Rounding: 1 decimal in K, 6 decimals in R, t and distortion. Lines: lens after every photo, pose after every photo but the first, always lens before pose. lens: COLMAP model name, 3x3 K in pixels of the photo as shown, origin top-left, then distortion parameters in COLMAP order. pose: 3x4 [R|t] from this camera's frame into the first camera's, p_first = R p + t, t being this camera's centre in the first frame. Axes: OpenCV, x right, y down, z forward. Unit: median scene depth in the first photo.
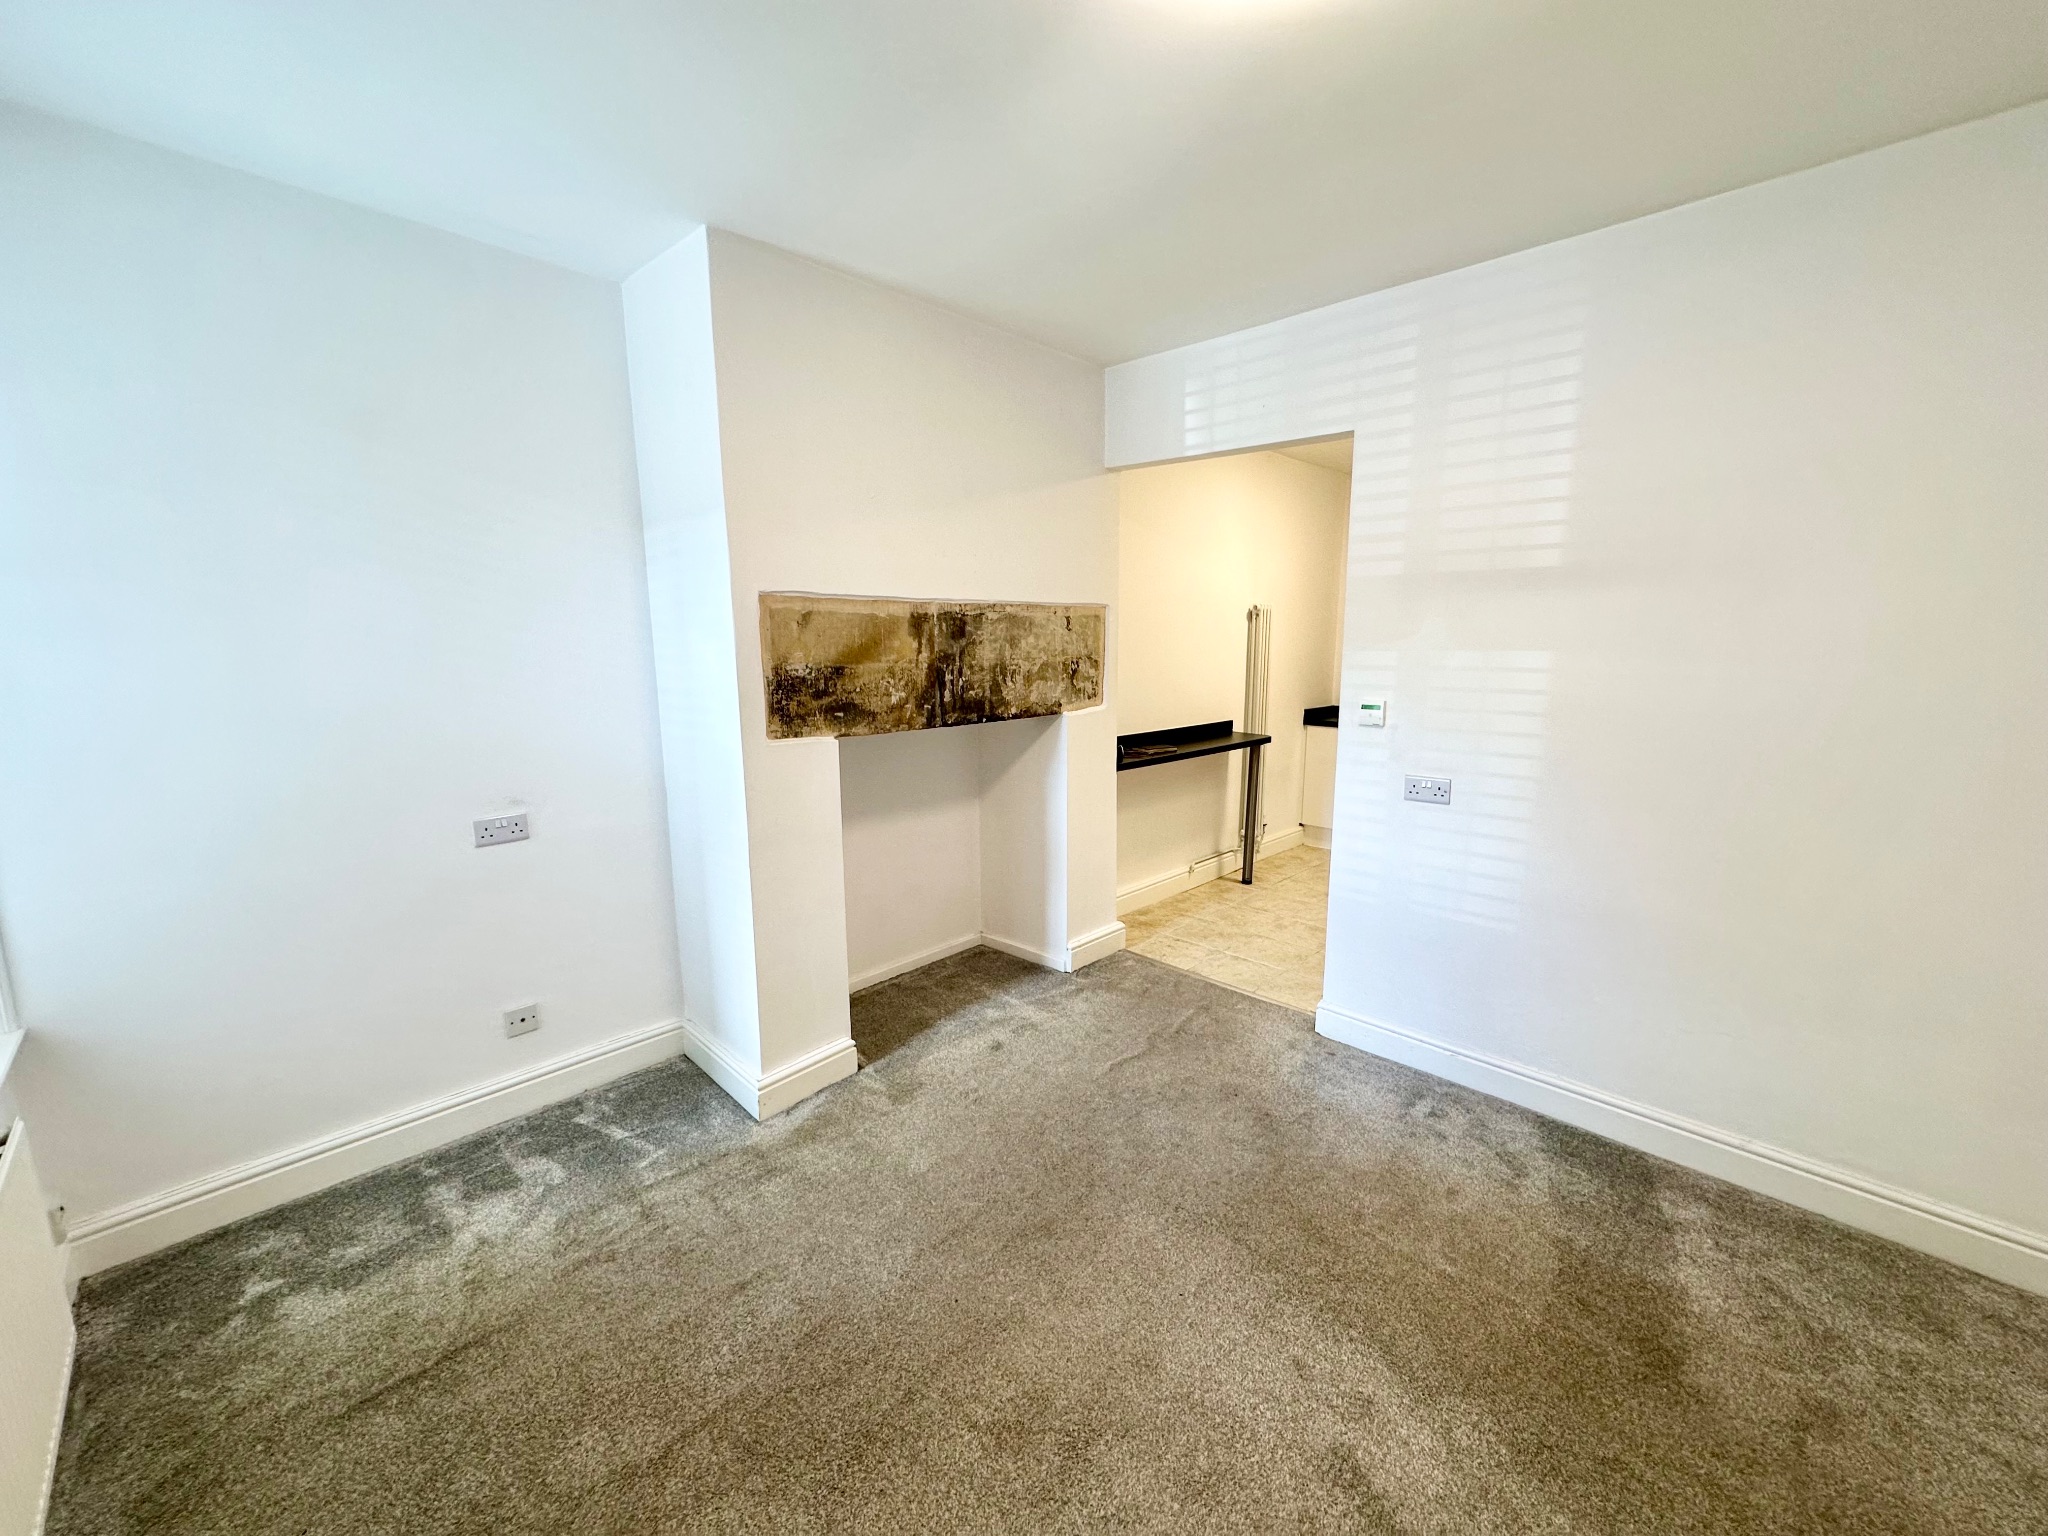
lens RADIAL K [[809.4, 0, 1030.3], [0, 809.4, 769.4], [0, 0, 1]] dist [-0.011020, 0.000225]
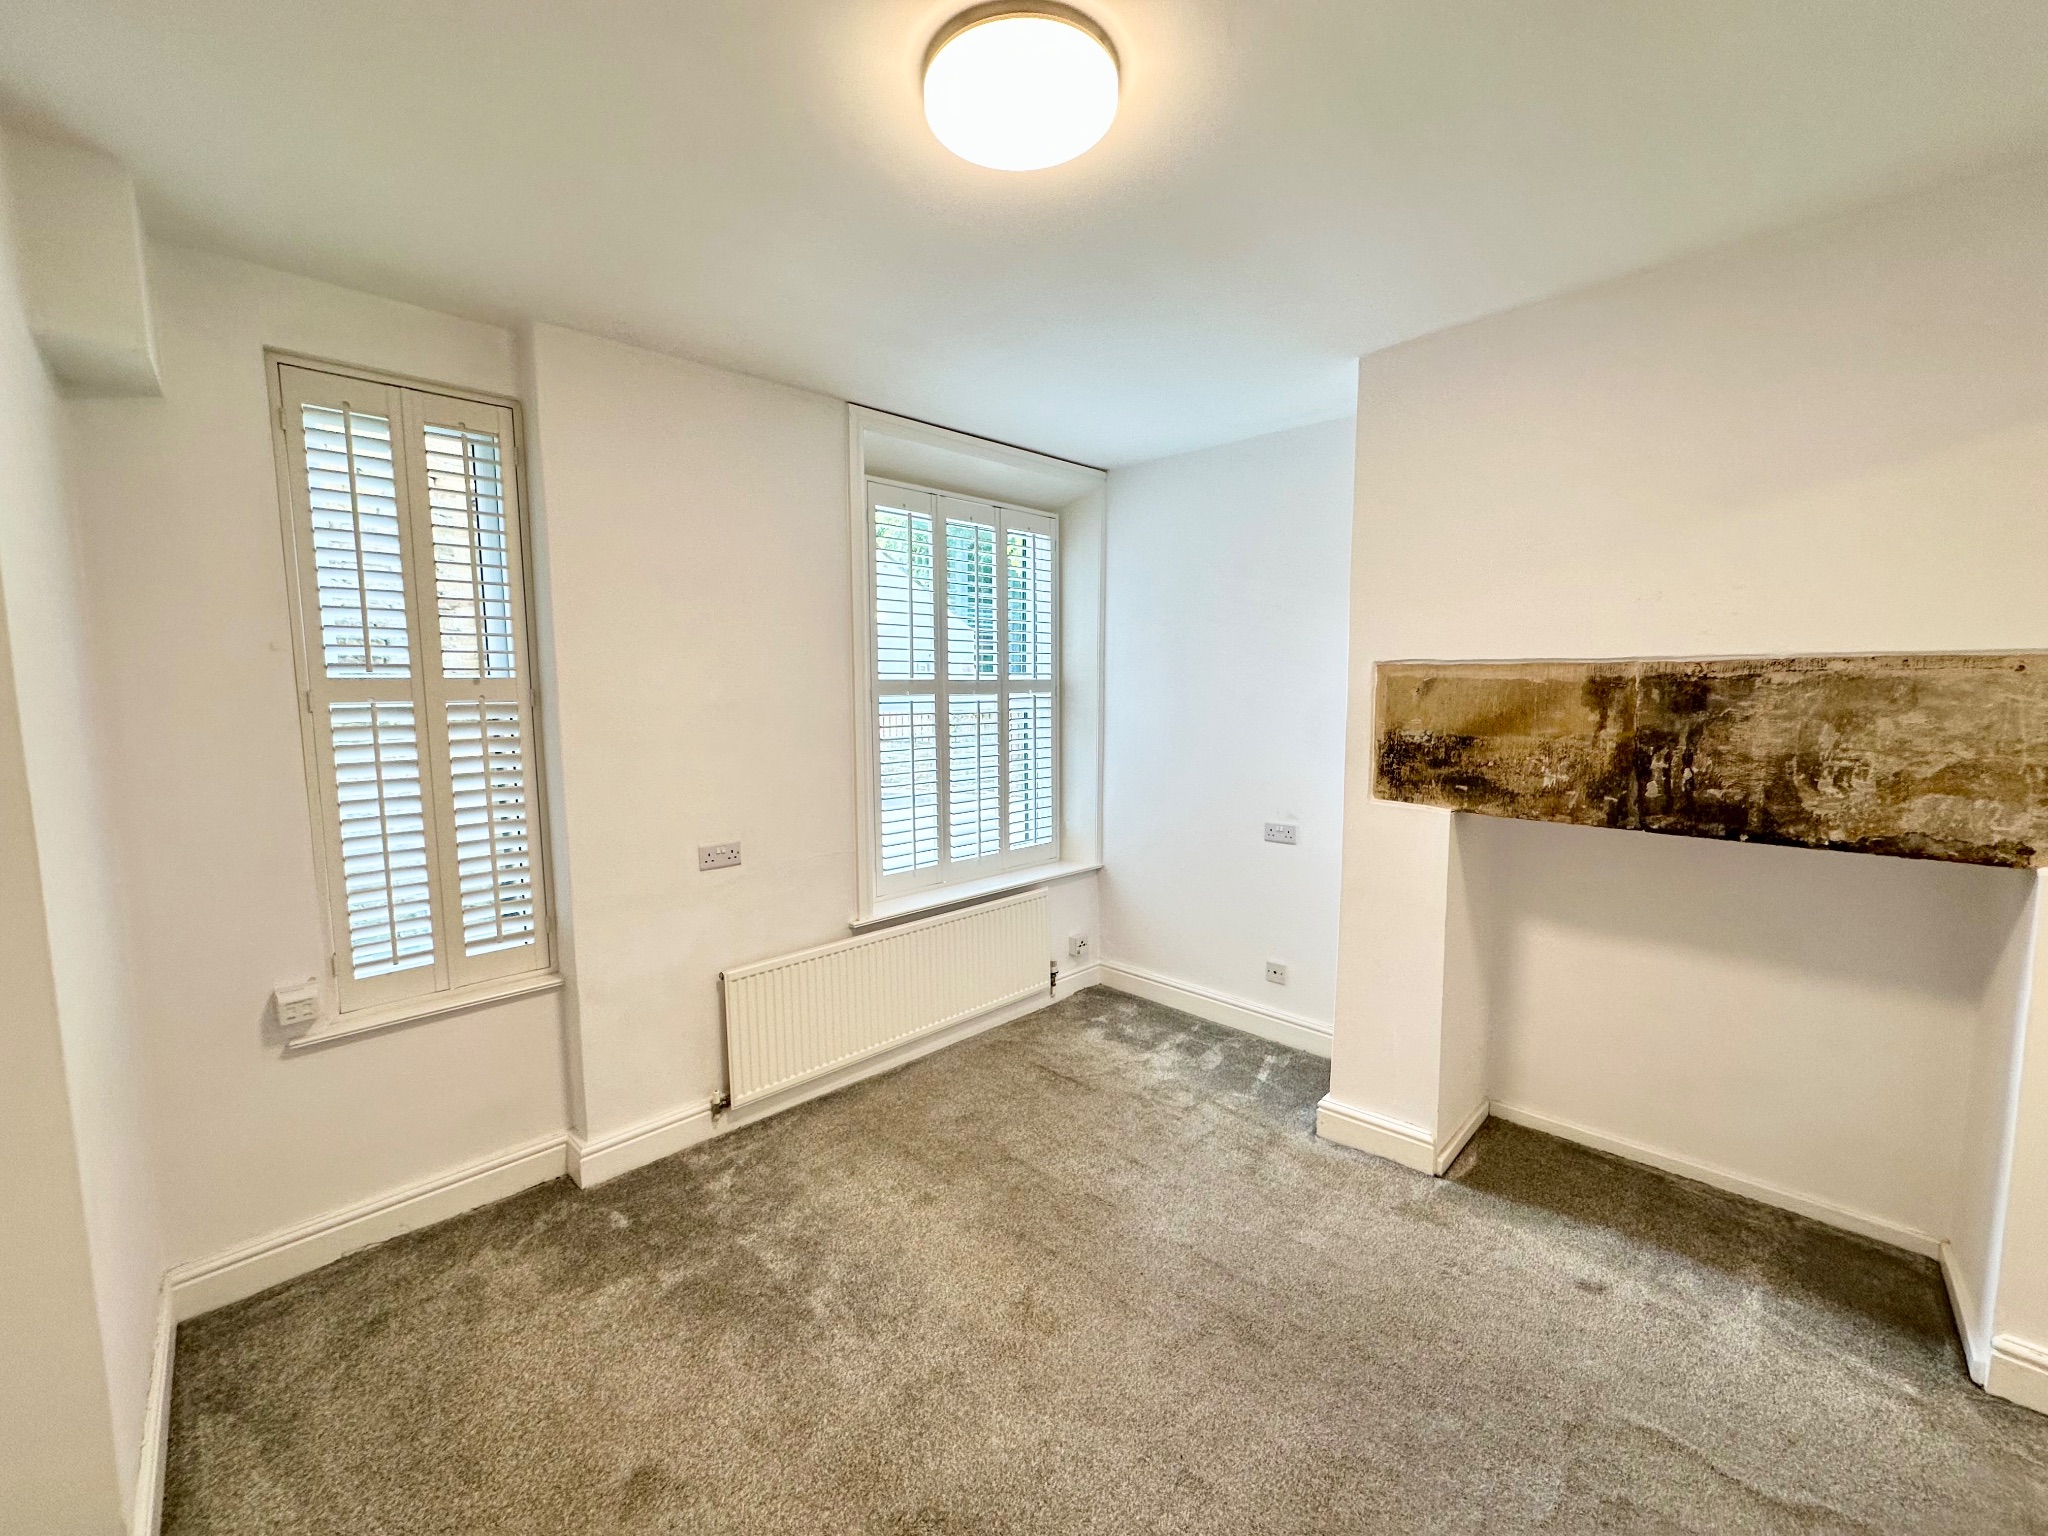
lens RADIAL K [[809.4, 0, 1017.2], [0, 809.4, 768.7], [0, 0, 1]] dist [-0.011020, 0.000225]
pose [[-0.026998, 0.107272, -0.993863, 0.653296], [-0.160490, 0.980863, 0.110229, -0.102332], [0.986668, 0.162481, -0.009265, 0.469252]]
